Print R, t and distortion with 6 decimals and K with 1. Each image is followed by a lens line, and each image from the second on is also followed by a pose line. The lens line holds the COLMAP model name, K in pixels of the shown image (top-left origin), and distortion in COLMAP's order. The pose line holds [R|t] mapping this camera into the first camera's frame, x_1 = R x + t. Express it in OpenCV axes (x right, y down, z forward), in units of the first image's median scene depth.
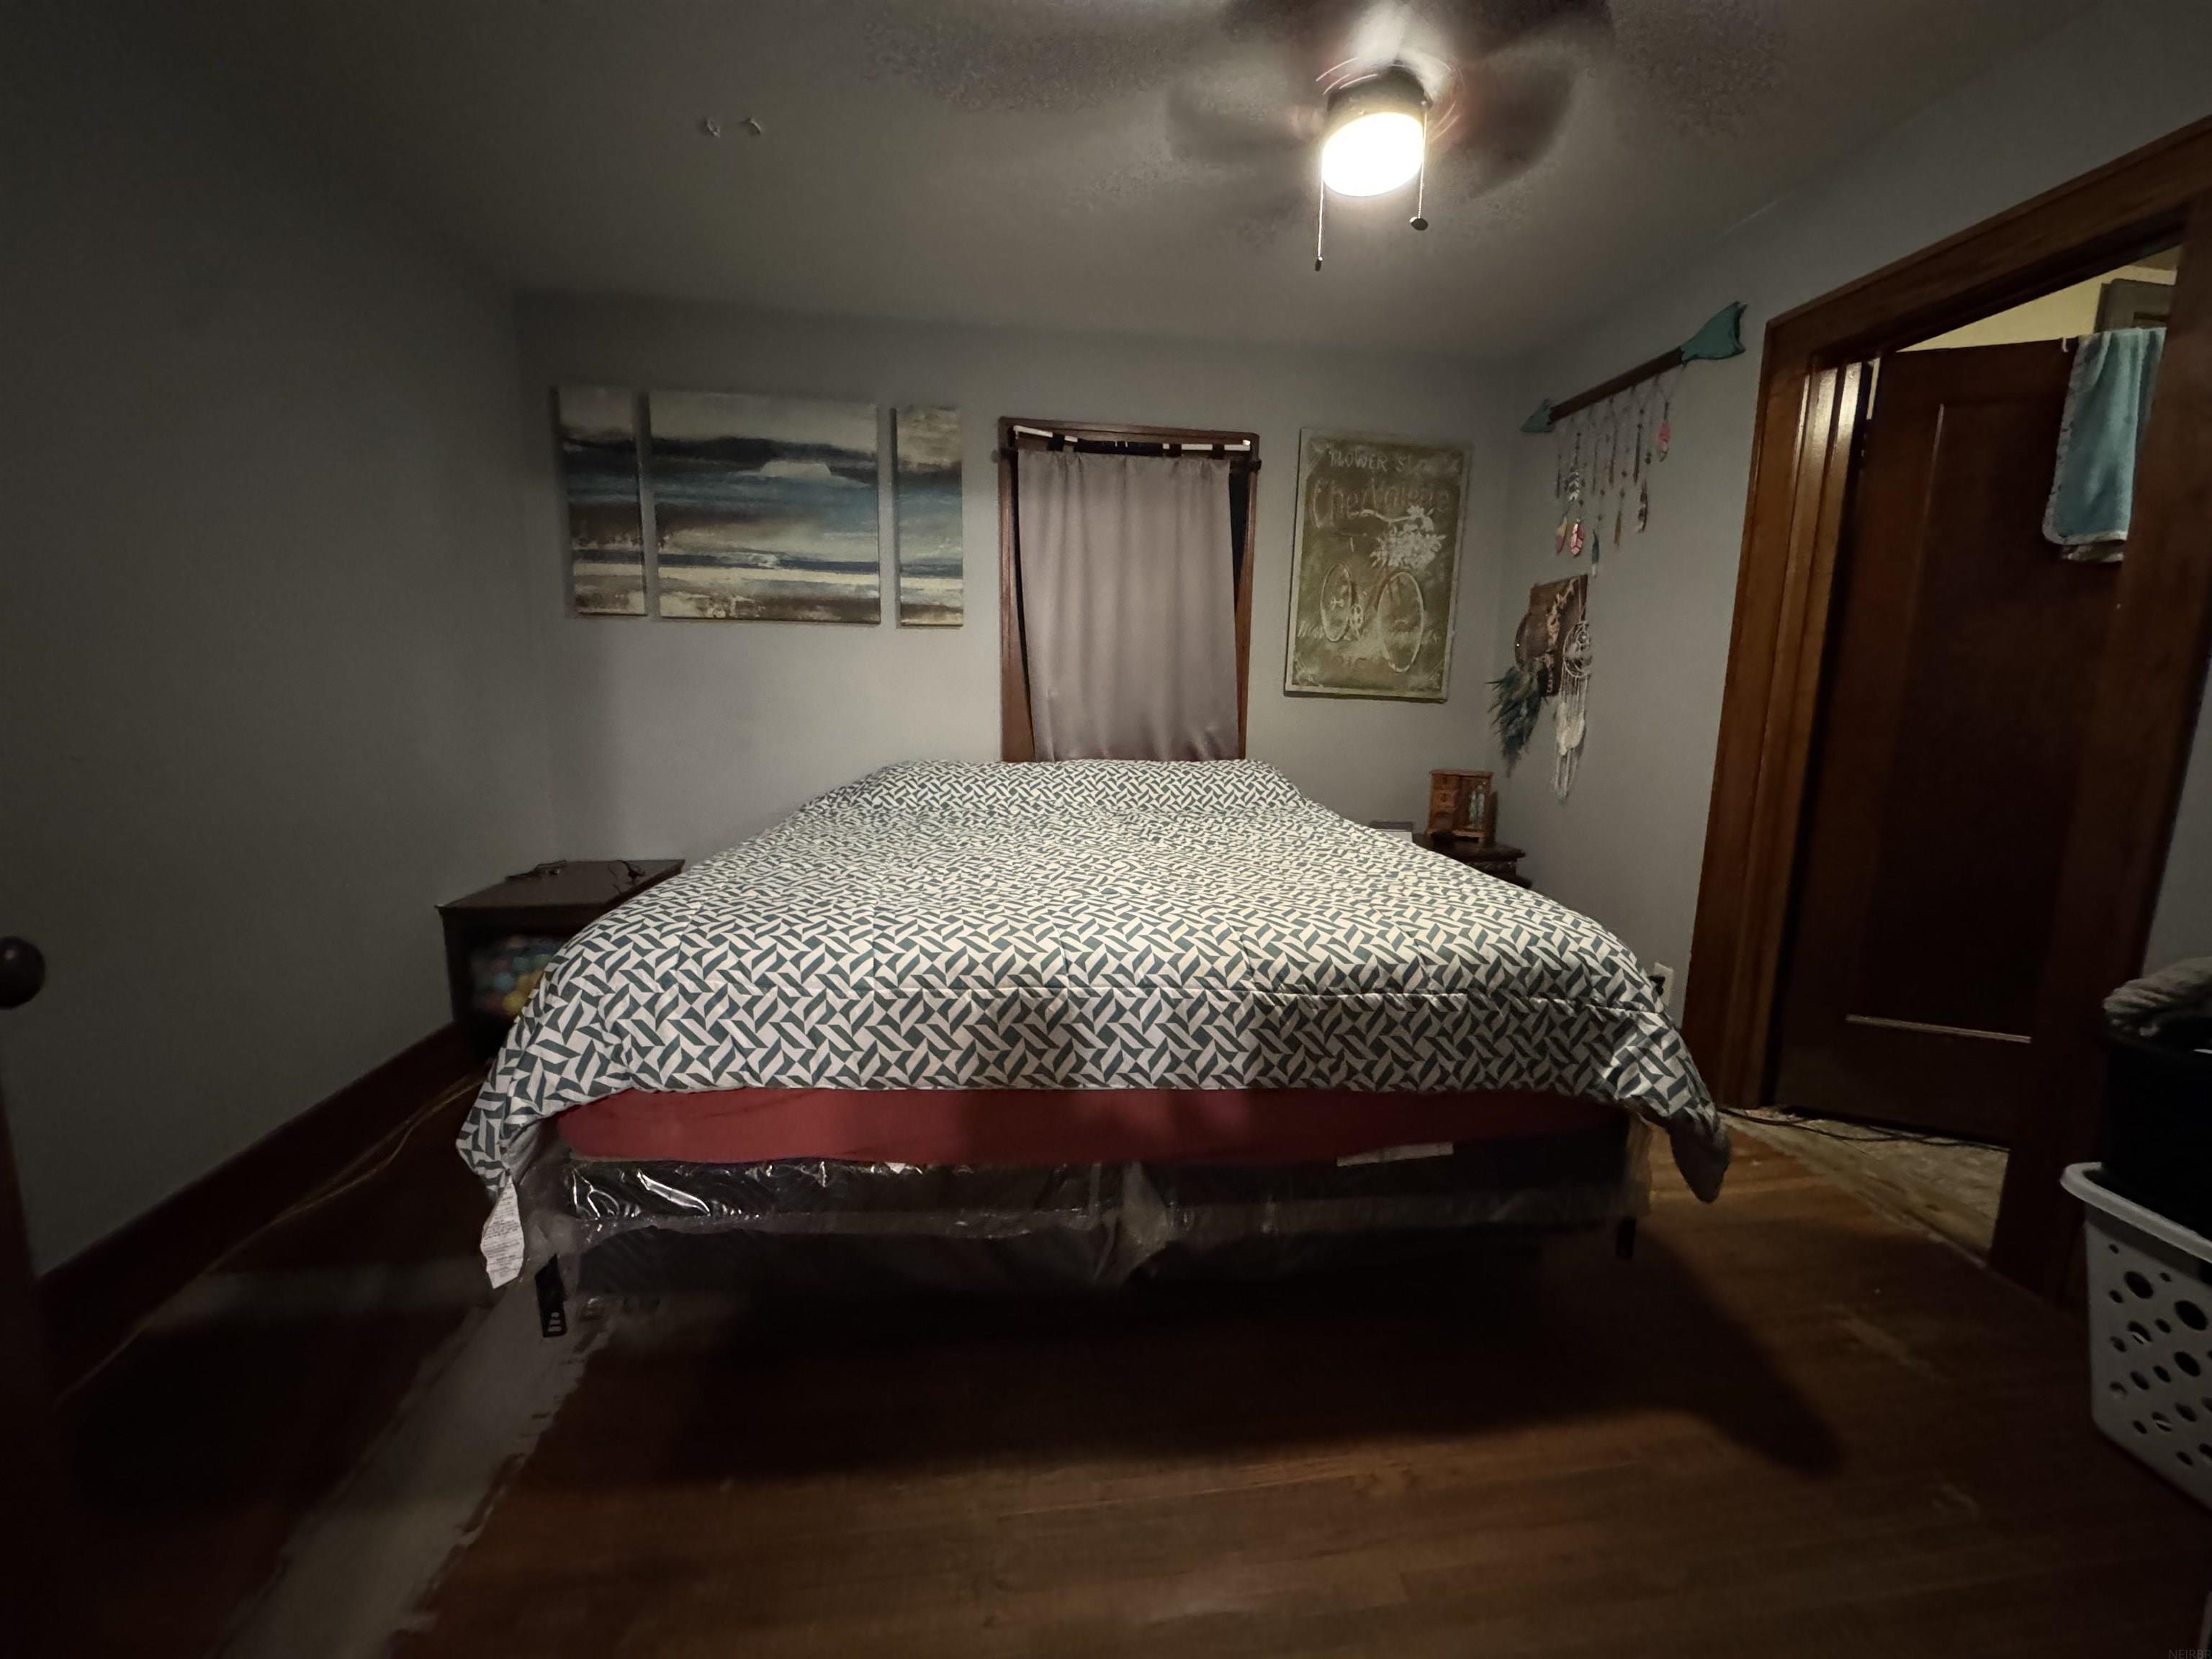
lens RADIAL K [[886.9, 0, 1101.8], [0, 886.9, 821.2], [0, 0, 1]] dist [-0.000235, 0.000068]
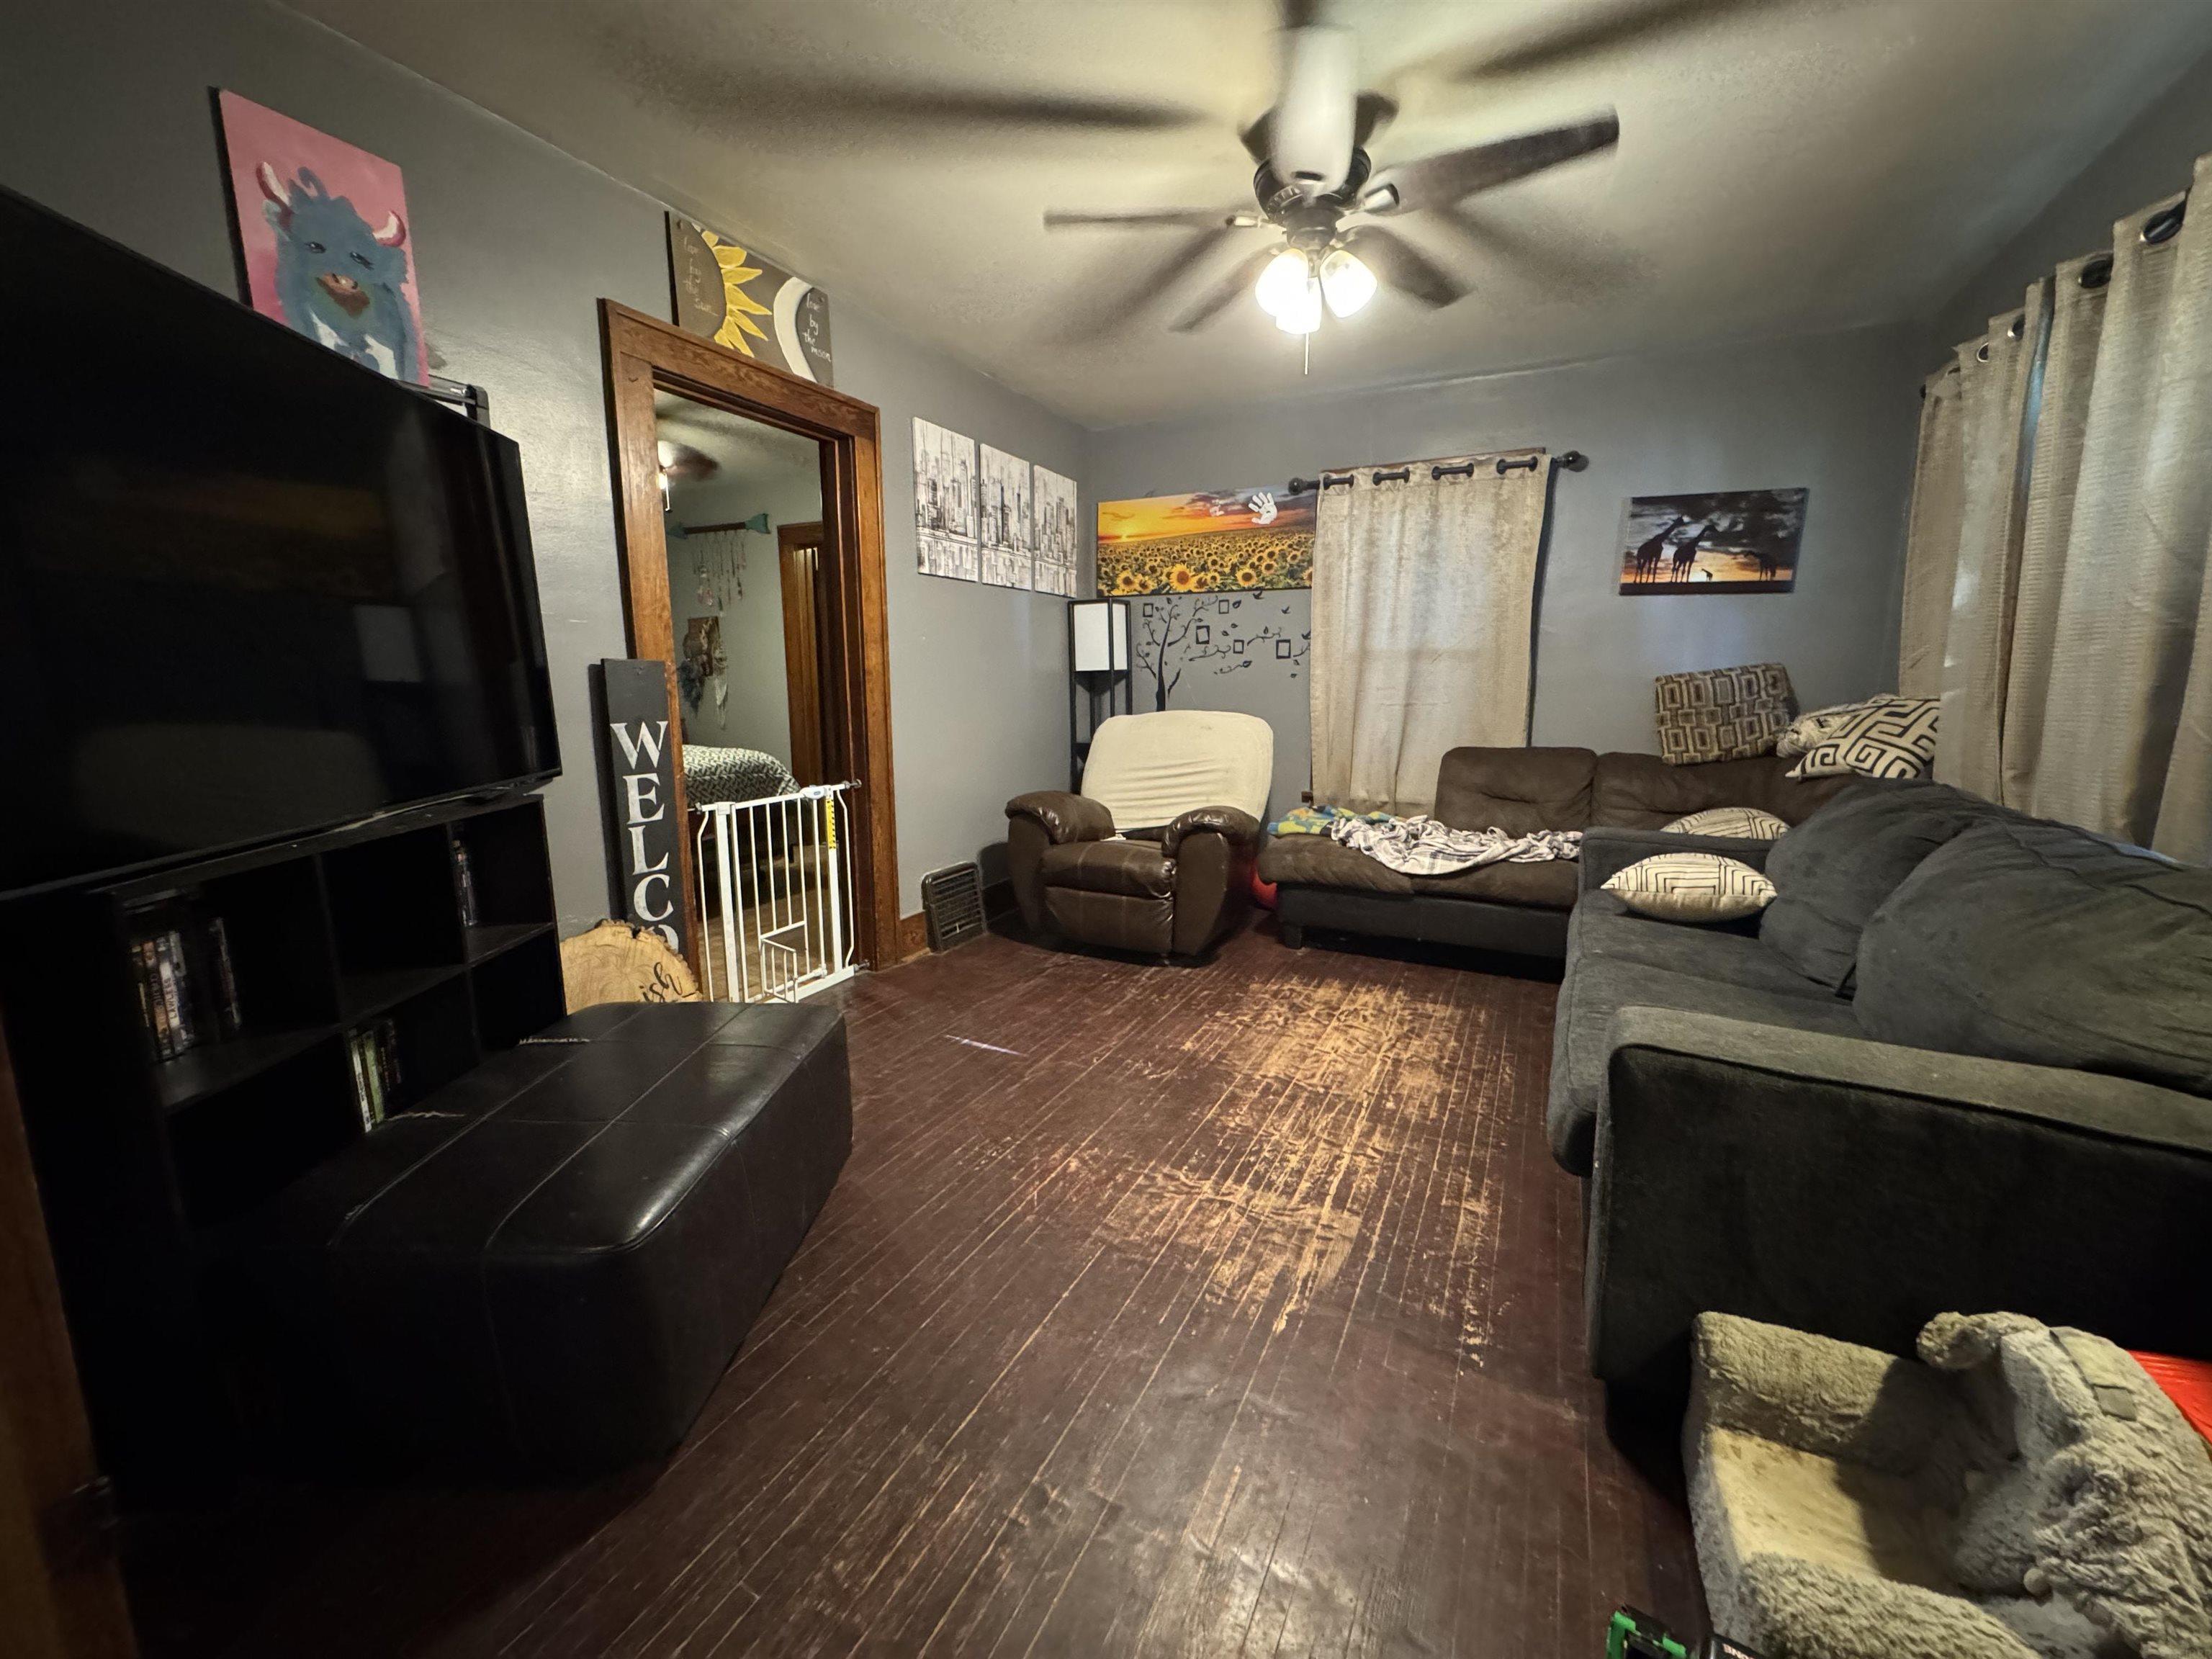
lens RADIAL K [[886.9, 0, 1098.2], [0, 886.9, 822.2], [0, 0, 1]] dist [-0.000235, 0.000068]
pose [[0.574954, -0.152669, 0.803816, -0.680814], [0.129100, 0.987058, 0.095130, 0.112526], [-0.807936, 0.049077, 0.587223, -0.909720]]
